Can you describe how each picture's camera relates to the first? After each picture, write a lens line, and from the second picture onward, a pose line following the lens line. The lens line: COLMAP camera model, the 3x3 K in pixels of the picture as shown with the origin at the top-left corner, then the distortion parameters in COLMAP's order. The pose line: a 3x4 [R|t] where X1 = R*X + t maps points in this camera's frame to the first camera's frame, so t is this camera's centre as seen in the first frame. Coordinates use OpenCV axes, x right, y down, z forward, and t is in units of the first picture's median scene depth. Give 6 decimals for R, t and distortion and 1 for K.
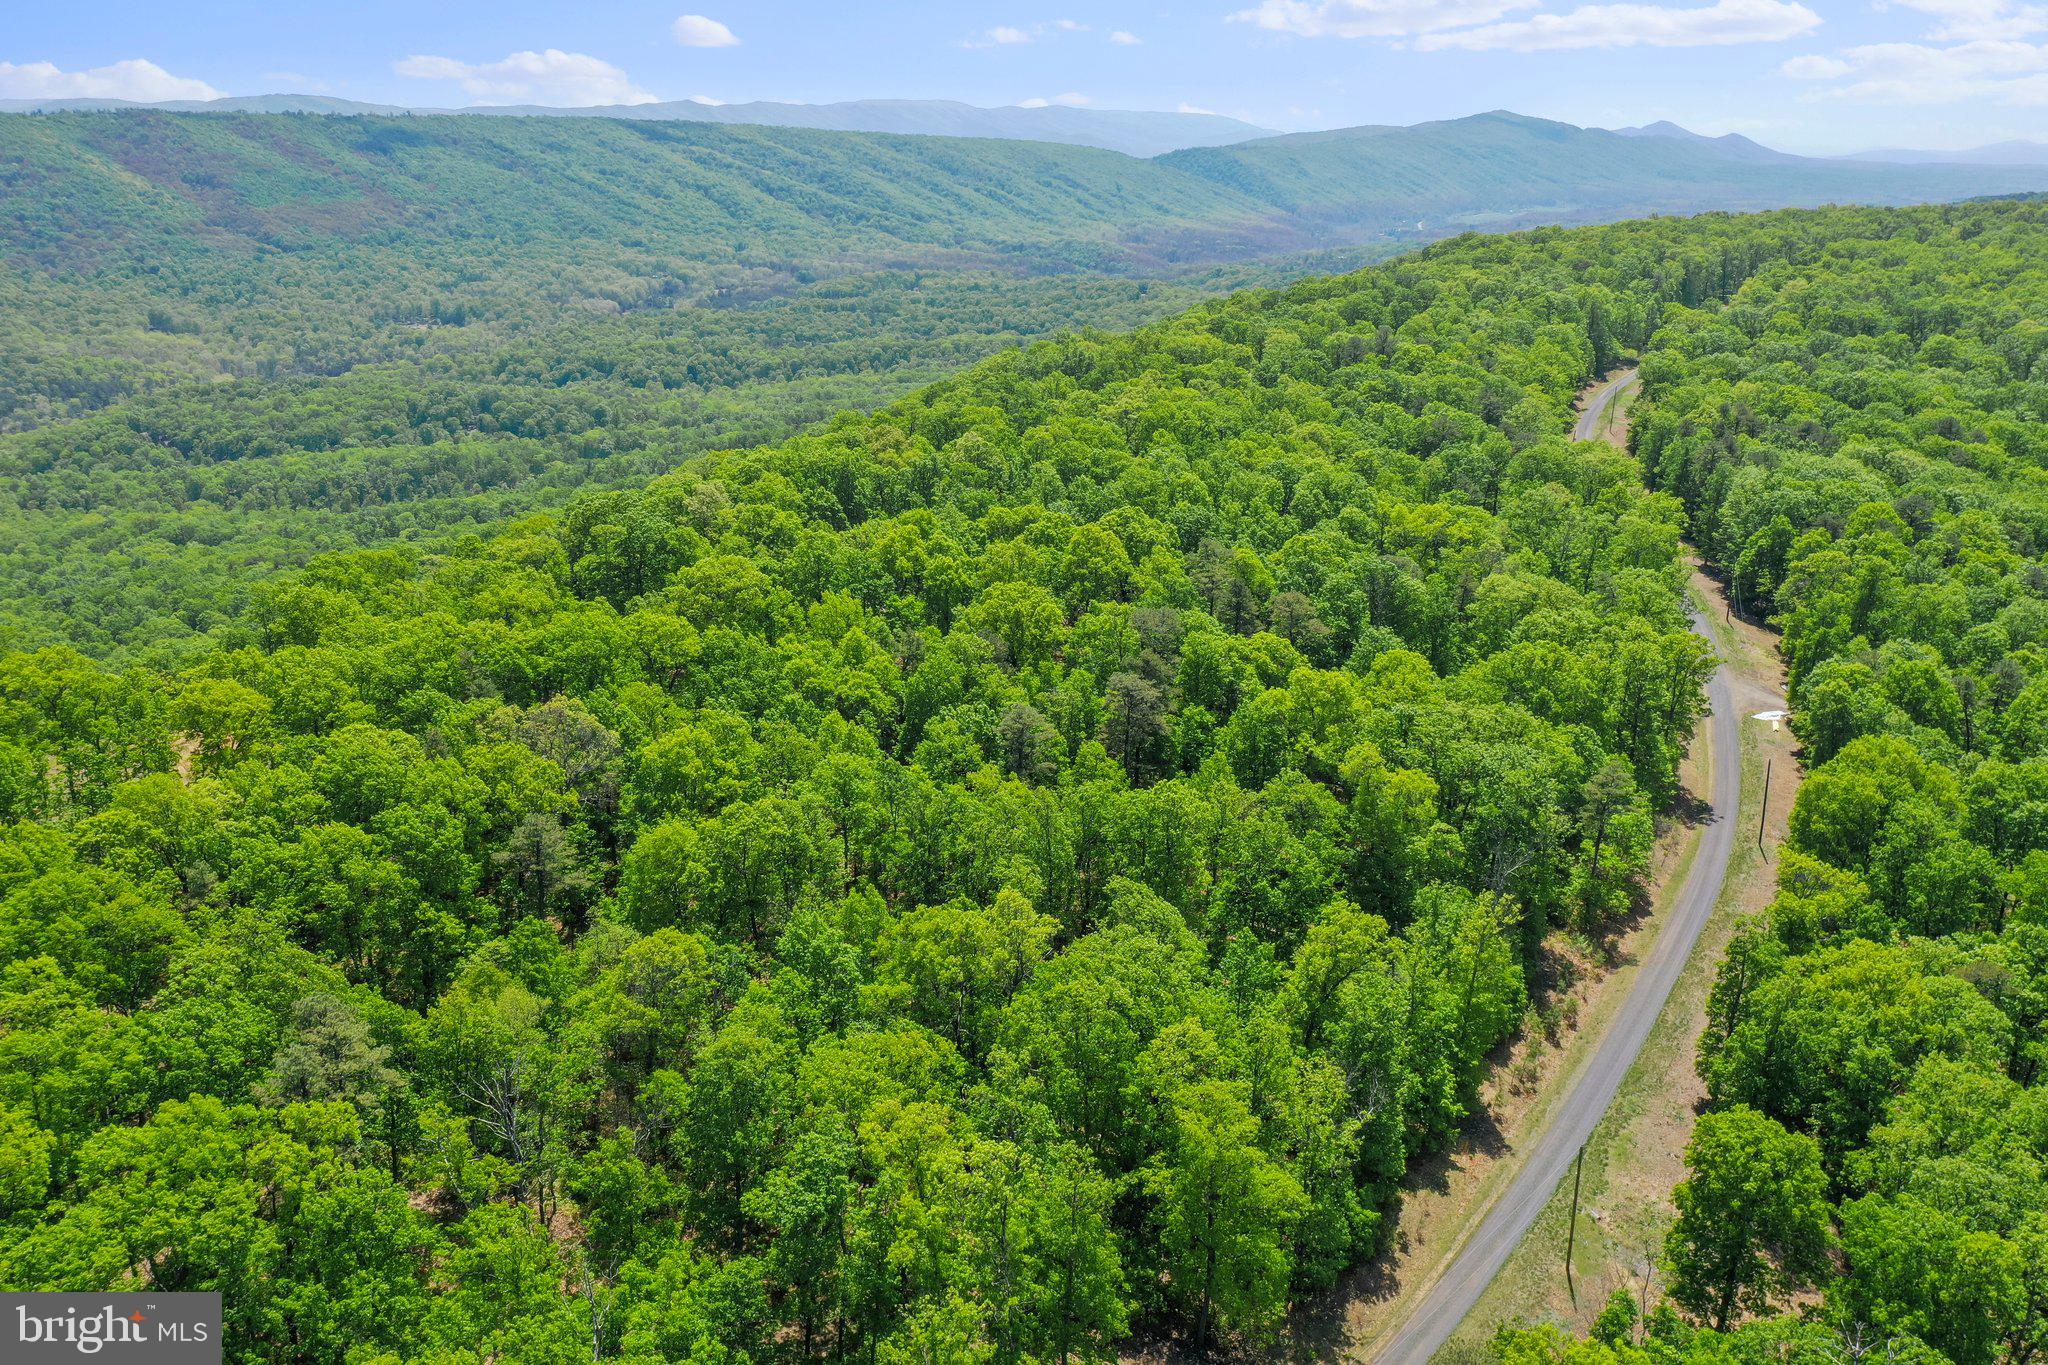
lens RADIAL K [[1643.8, 0, 1024.0], [0, 1643.8, 682.5], [0, 0, 1]] dist [-0.010961, 0.002983]
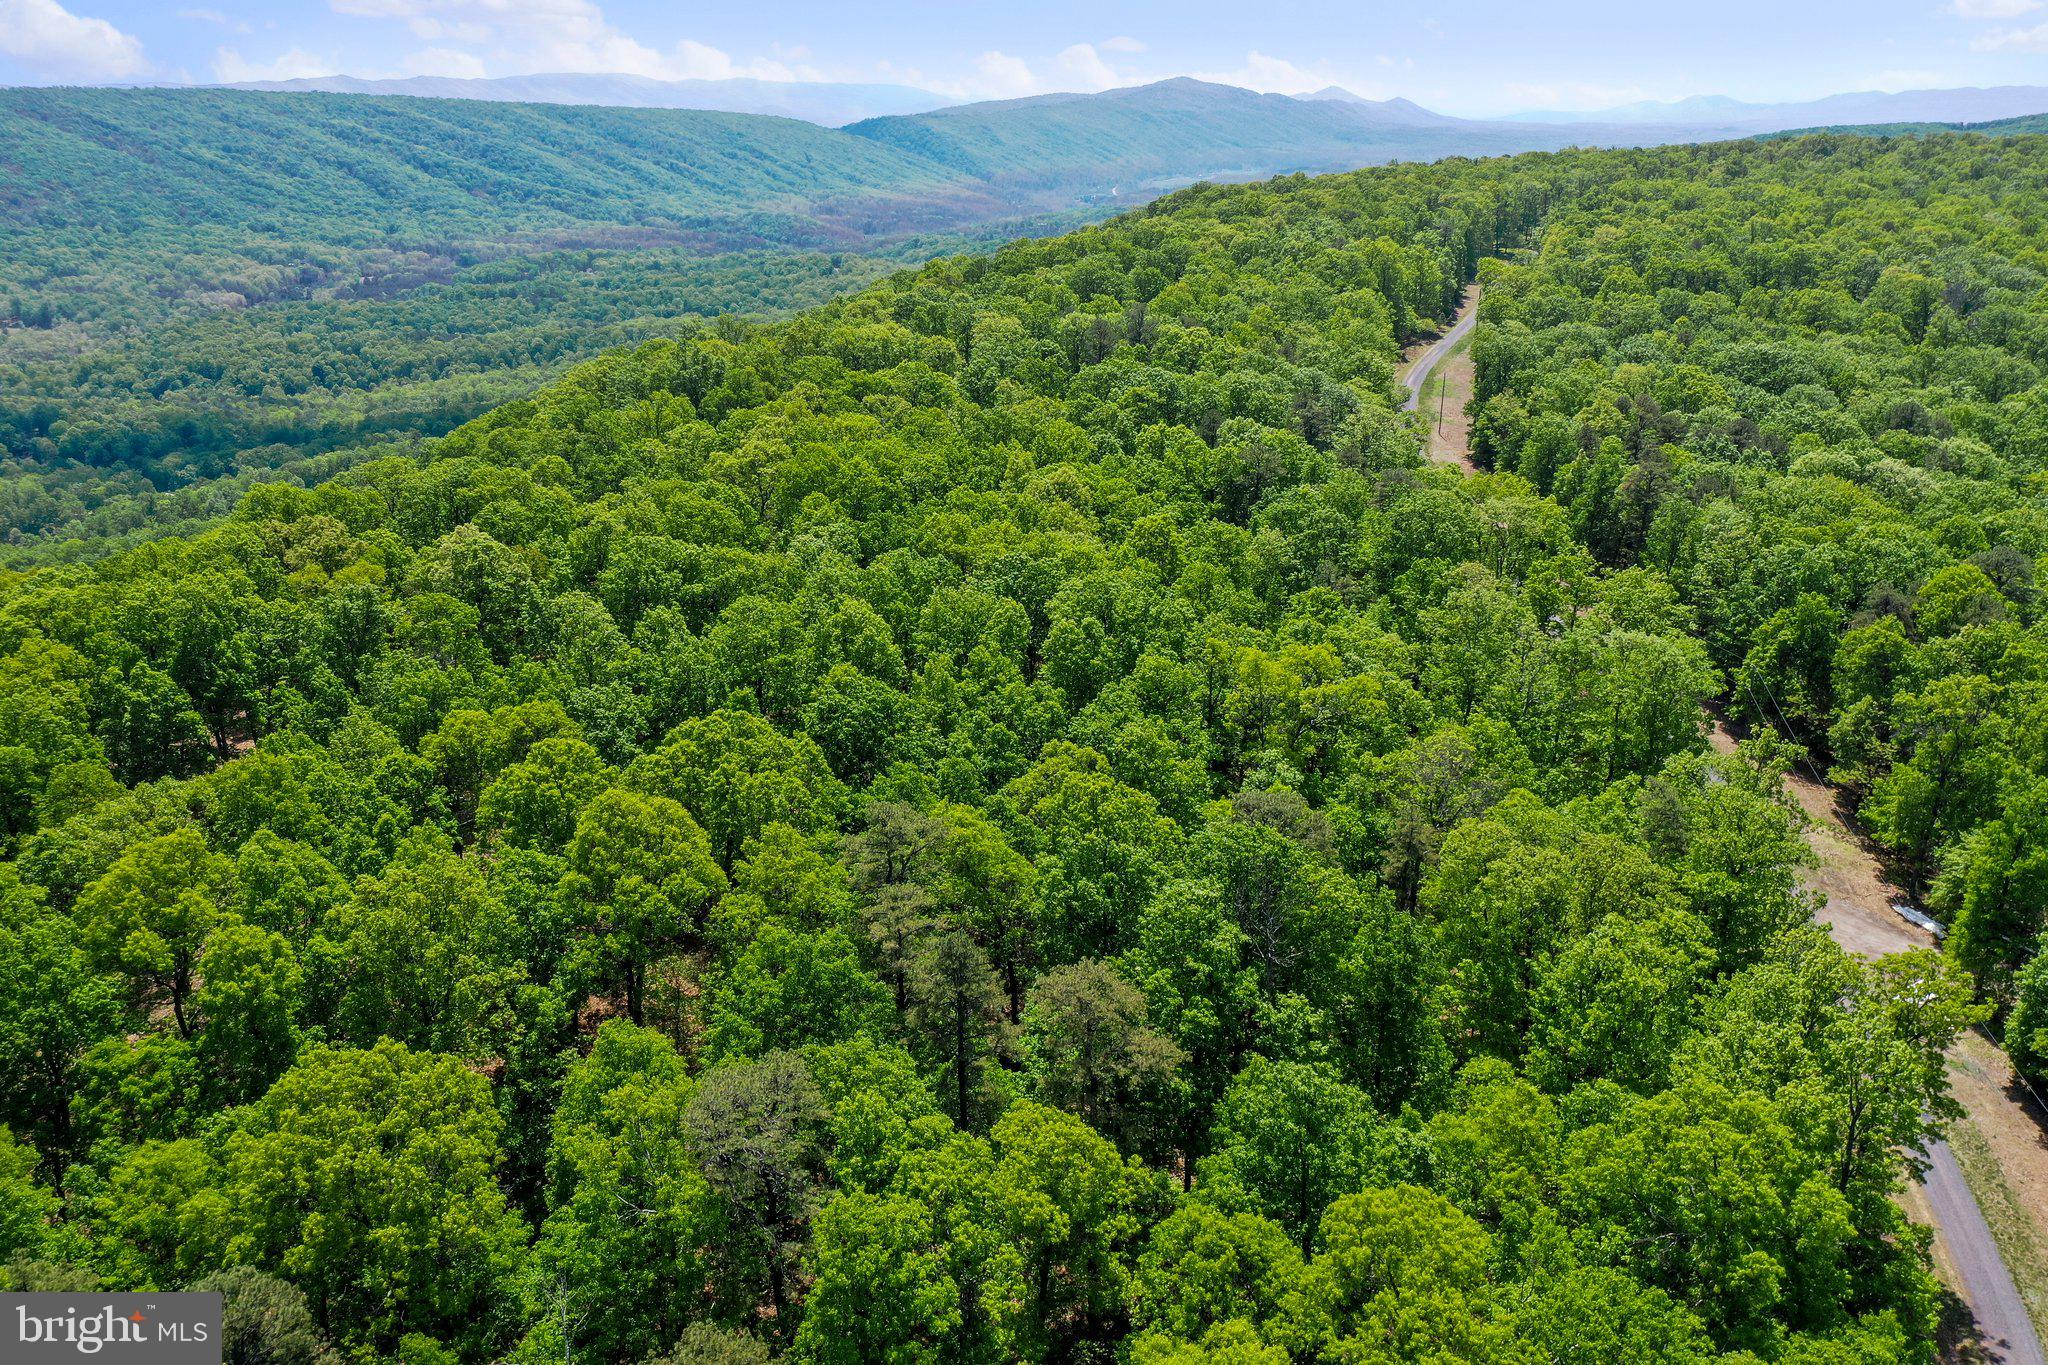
lens RADIAL K [[1618.4, 0, 1024.0], [0, 1618.4, 682.5], [0, 0, 1]] dist [-0.005053, 0.004933]
pose [[0.984020, -0.071301, 0.163161, 0.016688], [0.068185, 0.997369, 0.024625, -0.027264], [-0.164488, -0.013107, 0.986292, 0.116765]]
